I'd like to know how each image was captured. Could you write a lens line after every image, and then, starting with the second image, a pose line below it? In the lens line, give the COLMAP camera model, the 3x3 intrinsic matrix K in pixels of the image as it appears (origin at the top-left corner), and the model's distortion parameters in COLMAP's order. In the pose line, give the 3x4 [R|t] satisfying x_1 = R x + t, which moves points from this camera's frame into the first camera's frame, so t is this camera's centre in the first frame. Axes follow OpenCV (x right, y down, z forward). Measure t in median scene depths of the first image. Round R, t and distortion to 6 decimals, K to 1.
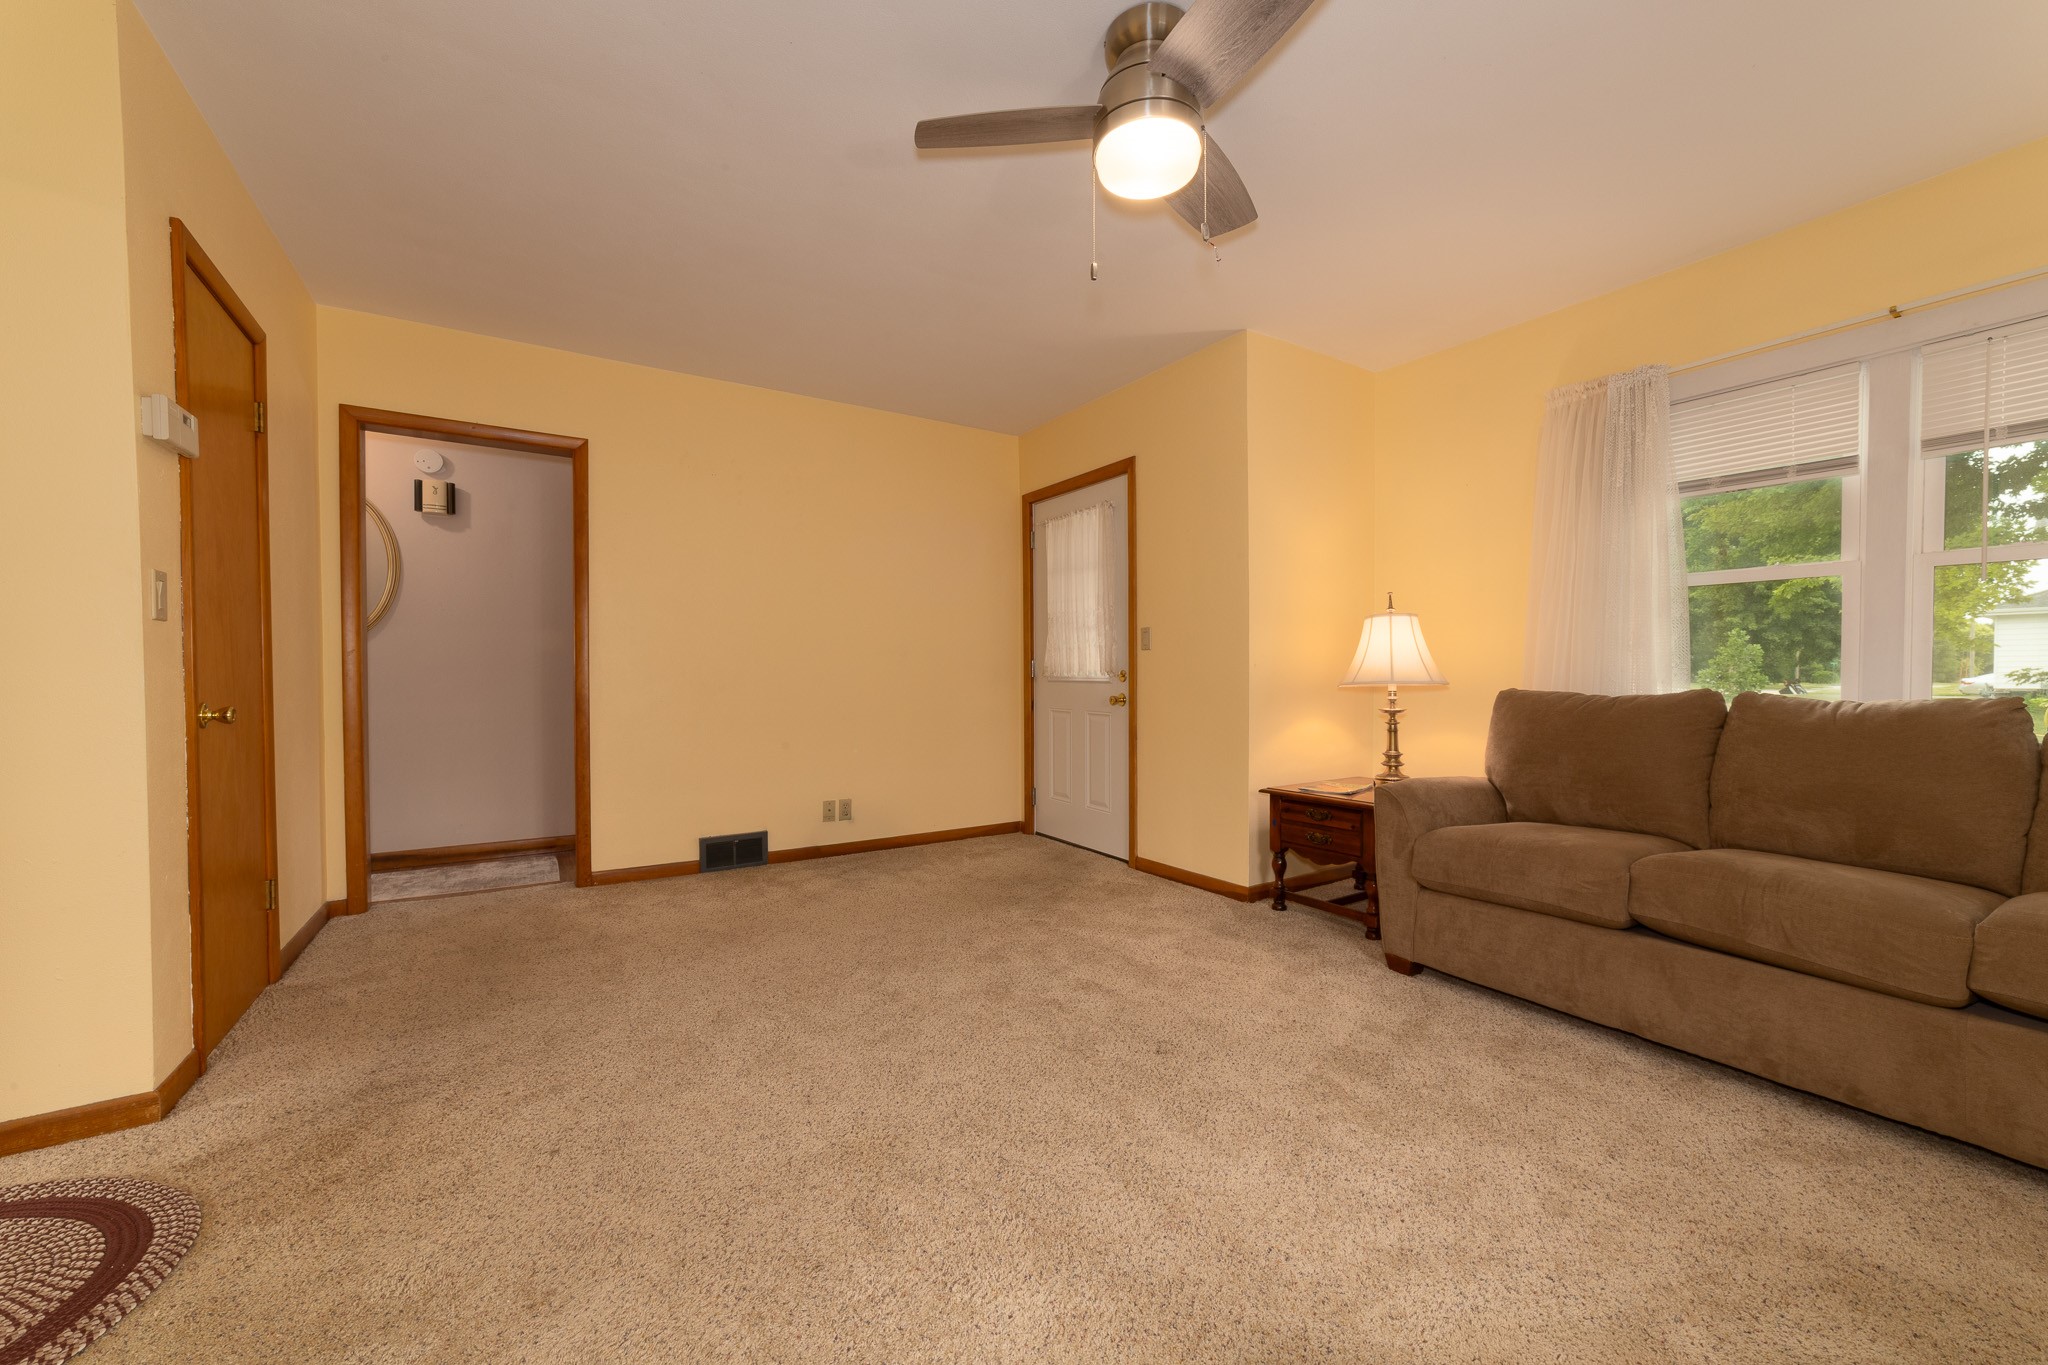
lens RADIAL K [[804.6, 0, 1024.0], [0, 804.6, 682.5], [0, 0, 1]] dist [-0.000813, -0.000074]
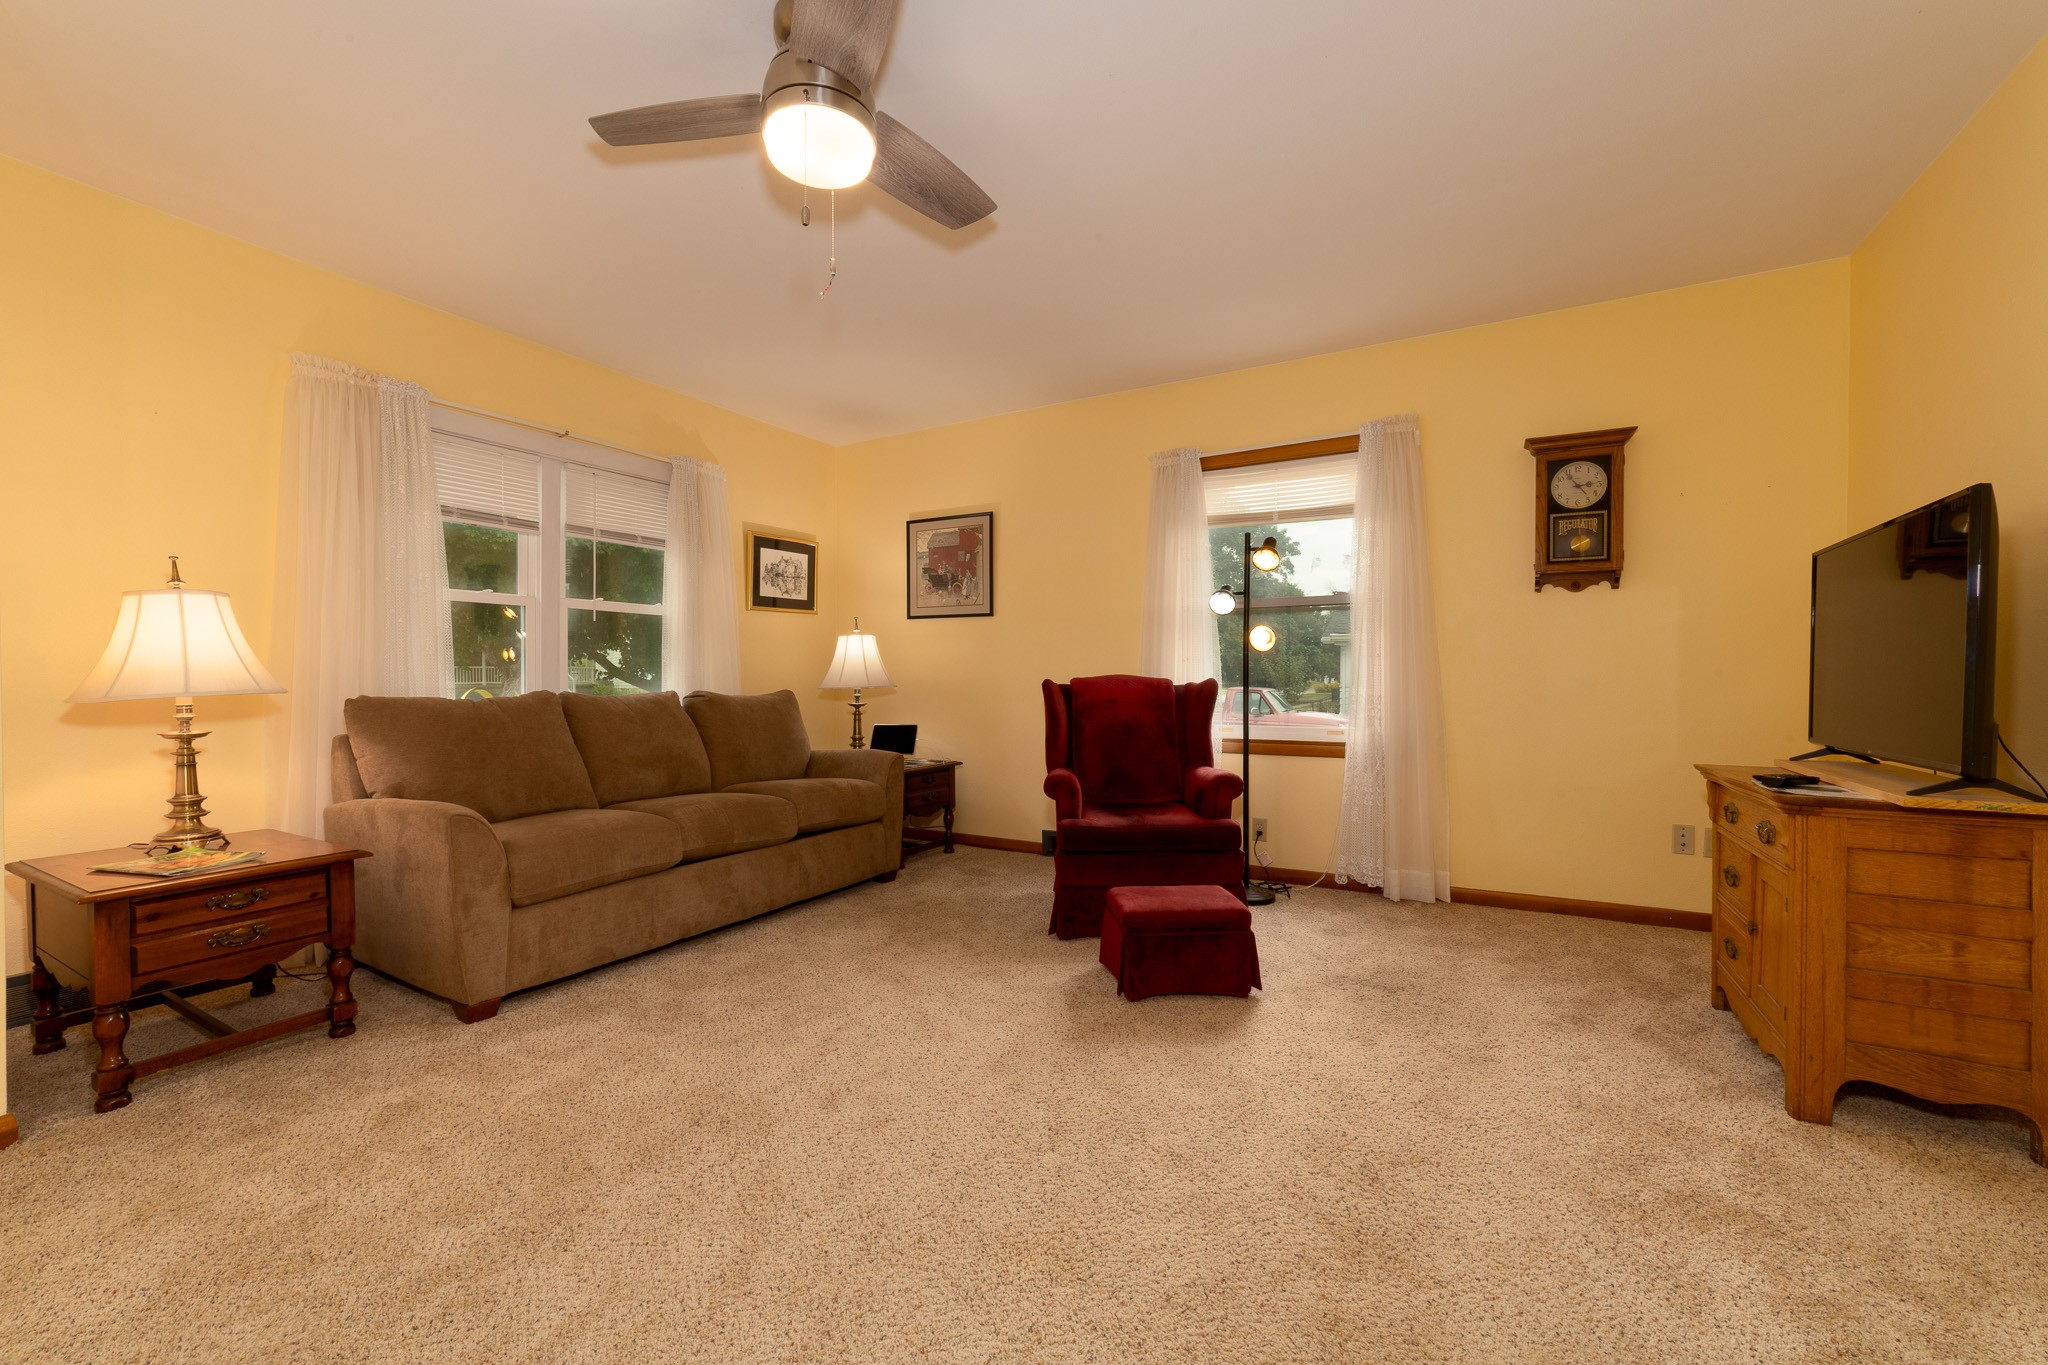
lens RADIAL K [[814.1, 0, 1023.9], [0, 814.1, 672.3], [0, 0, 1]] dist [-0.000182, -0.000031]
pose [[-0.465565, 0.003531, 0.885006, -0.515086], [0.011046, 0.999937, 0.001821, -0.011470], [-0.884945, 0.010623, -0.465575, 0.768329]]
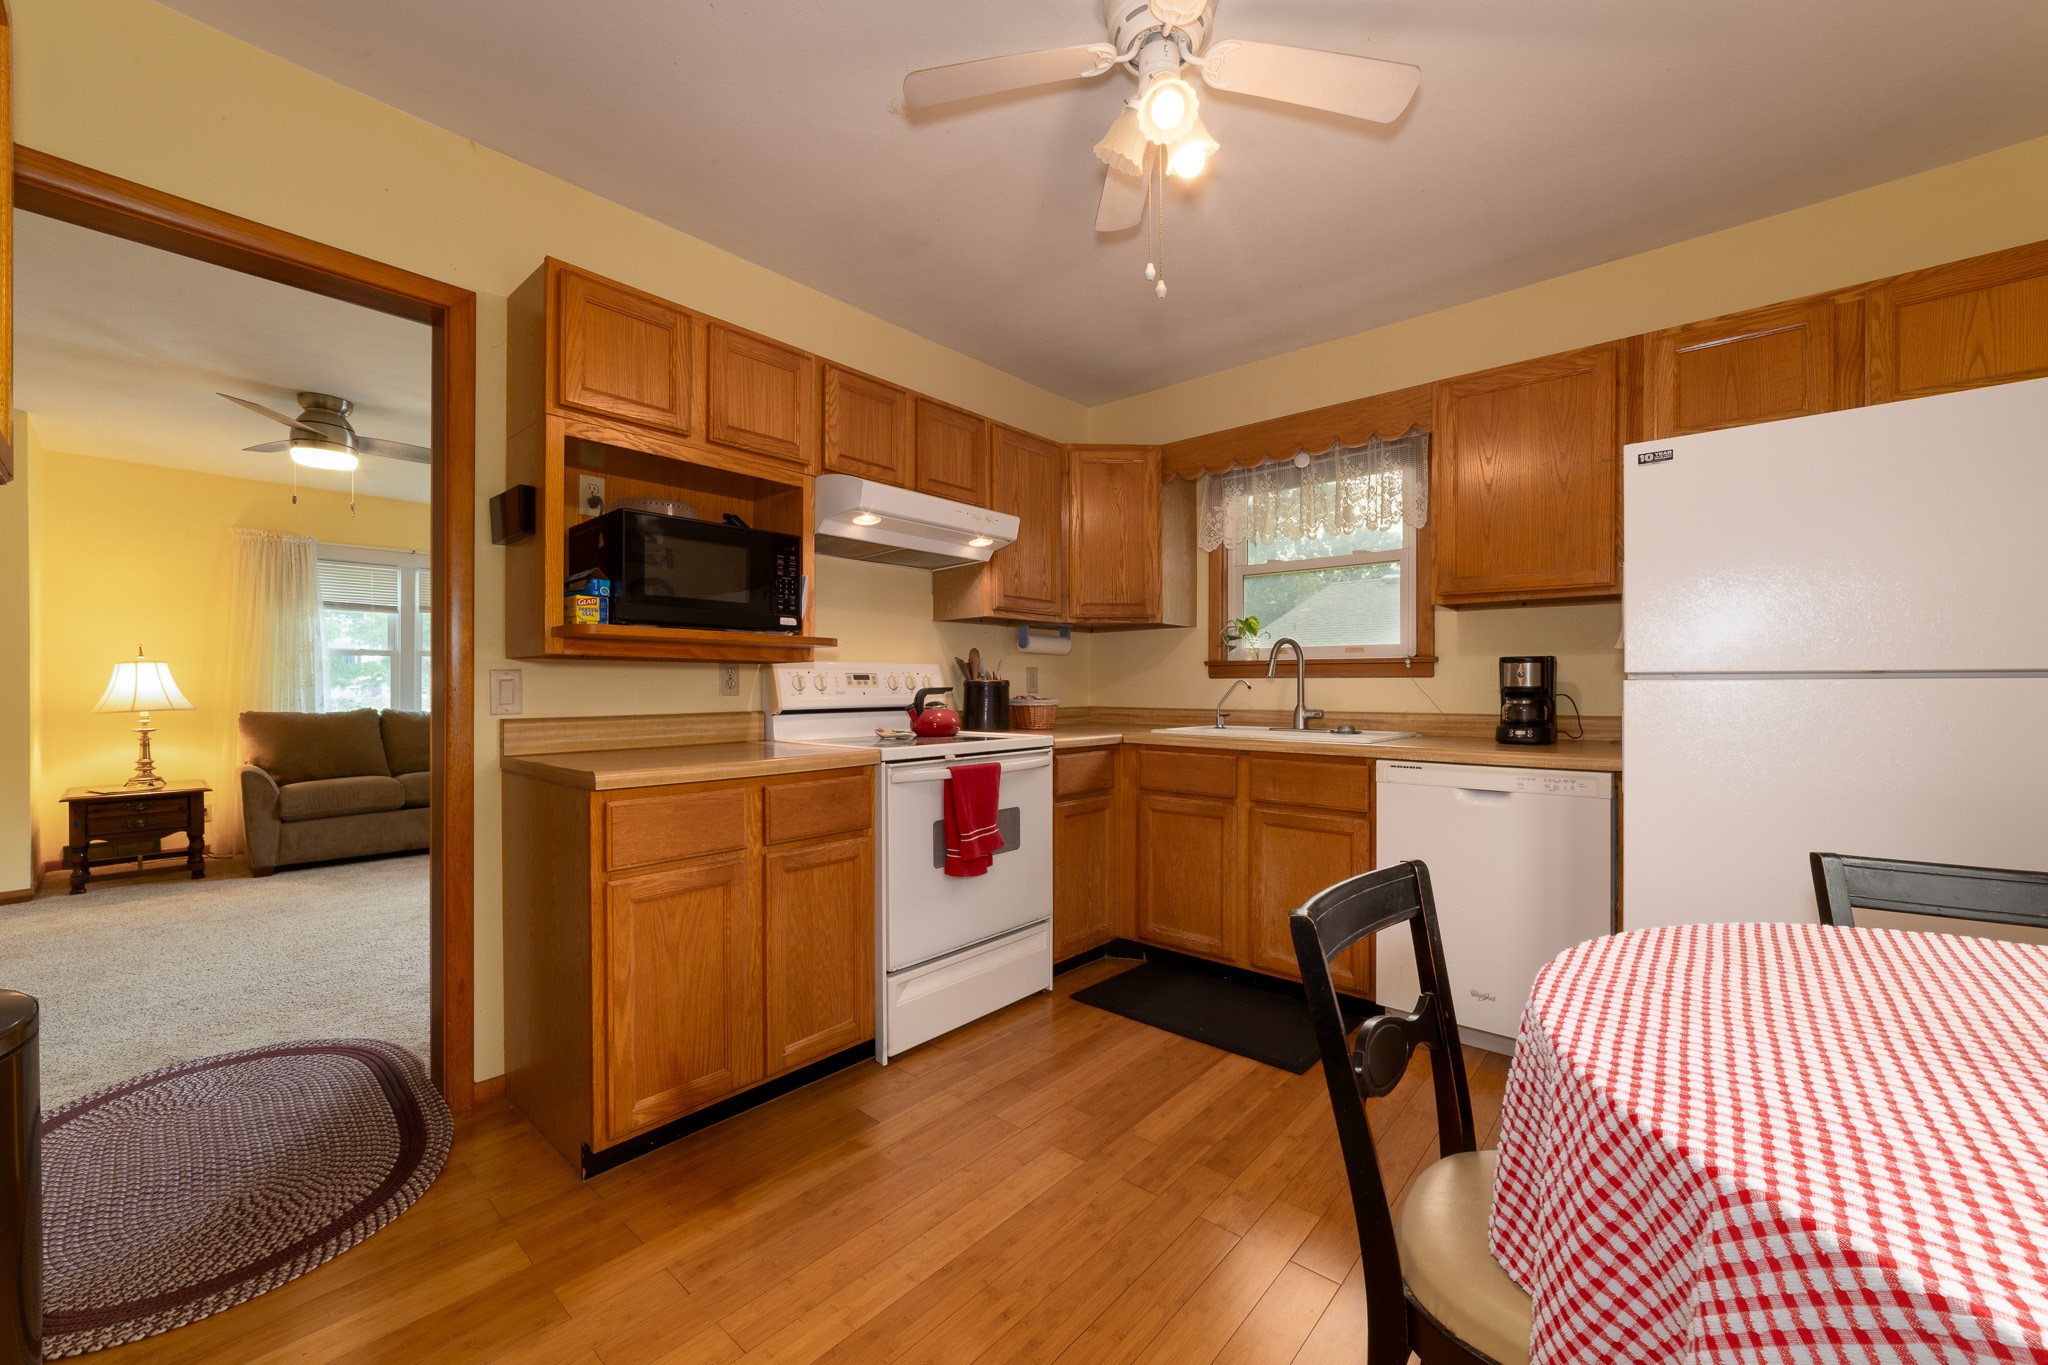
lens RADIAL K [[804.6, 0, 1024.0], [0, 804.6, 682.5], [0, 0, 1]] dist [-0.000813, -0.000074]
pose [[-0.279081, 0.001477, 0.960266, -1.449461], [0.012245, 0.999923, 0.002021, -0.037482], [-0.960189, 0.012323, -0.279078, -0.090529]]
